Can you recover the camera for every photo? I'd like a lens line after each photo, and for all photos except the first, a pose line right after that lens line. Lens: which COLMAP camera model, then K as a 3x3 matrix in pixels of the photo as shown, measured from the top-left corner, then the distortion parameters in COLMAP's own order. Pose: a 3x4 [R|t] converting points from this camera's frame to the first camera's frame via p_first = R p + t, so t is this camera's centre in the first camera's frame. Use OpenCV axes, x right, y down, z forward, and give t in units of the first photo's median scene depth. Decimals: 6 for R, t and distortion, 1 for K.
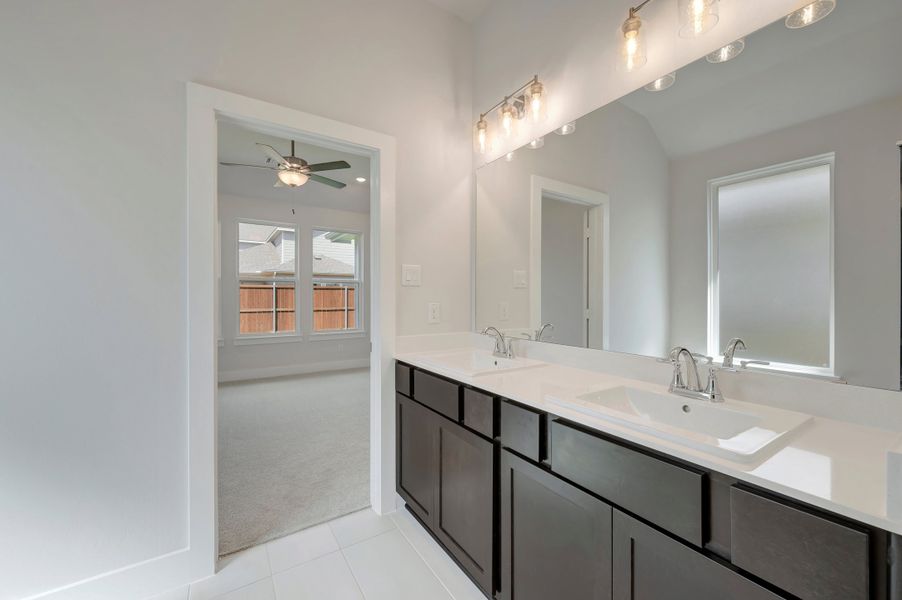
lens RADIAL K [[359.8, 0, 451.0], [0, 359.8, 300.0], [0, 0, 1]] dist [0.000713, -0.000056]
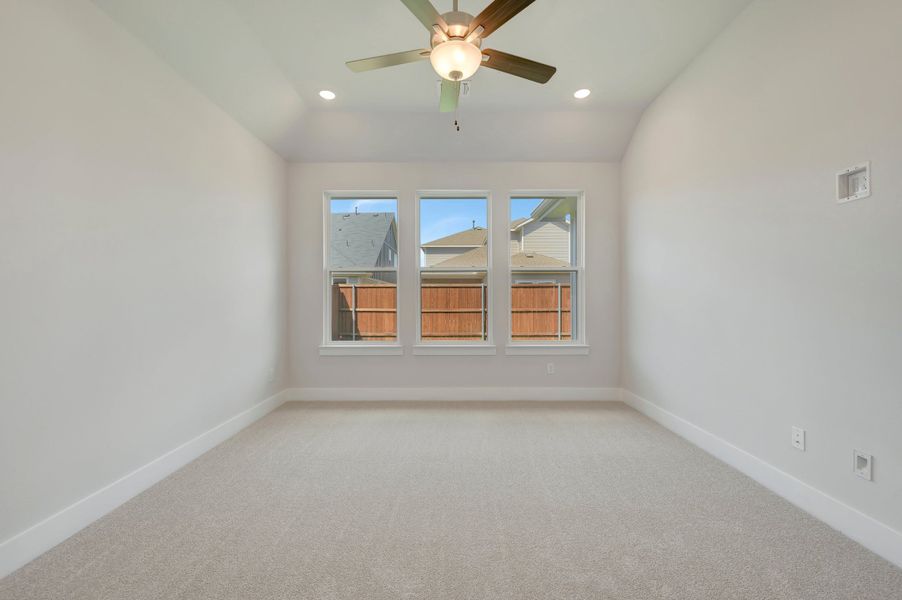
lens RADIAL K [[359.8, 0, 451.0], [0, 359.8, 300.0], [0, 0, 1]] dist [0.000713, -0.000056]
pose [[0.837680, 0.001080, -0.546160, -0.049548], [-0.003388, 0.999989, -0.003217, 0.004013], [0.546151, 0.004545, 0.837675, 0.174761]]
